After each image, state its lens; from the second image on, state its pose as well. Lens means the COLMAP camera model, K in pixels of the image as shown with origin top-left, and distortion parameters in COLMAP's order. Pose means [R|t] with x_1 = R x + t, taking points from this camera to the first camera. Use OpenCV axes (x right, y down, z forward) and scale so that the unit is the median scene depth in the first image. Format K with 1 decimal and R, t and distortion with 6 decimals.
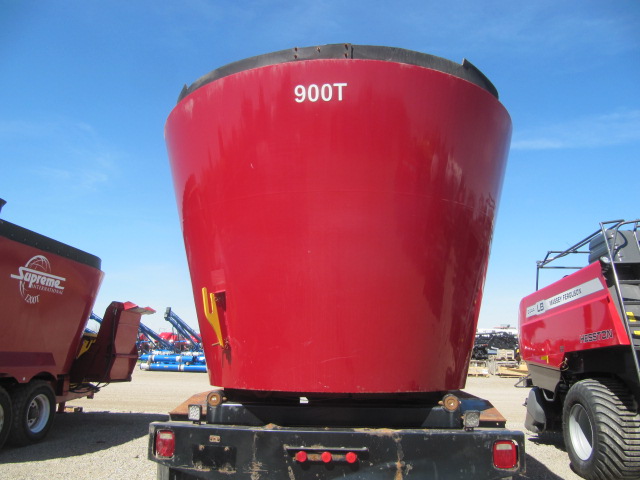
lens RADIAL K [[526.3, 0, 319.1], [0, 526.3, 237.6], [0, 0, 1]] dist [-0.069101, 0.038005]
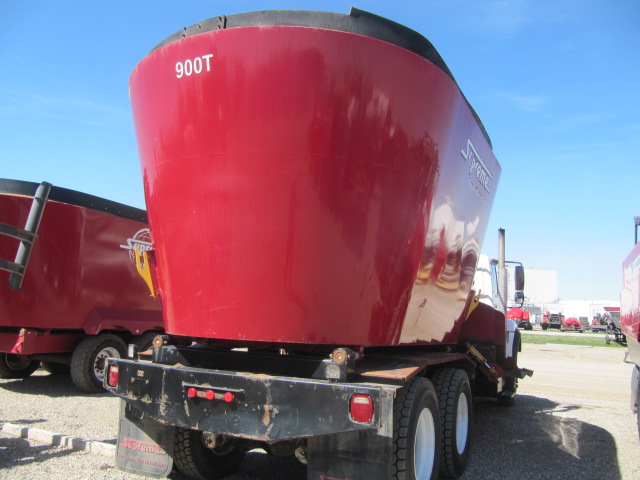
lens RADIAL K [[526.3, 0, 321.5], [0, 526.3, 240.1], [0, 0, 1]] dist [-0.069101, 0.038005]
pose [[0.936271, -0.023338, -0.350502, 0.624225], [0.044296, 0.997670, 0.051897, 0.040527], [0.348474, -0.064115, 0.935123, 0.052846]]
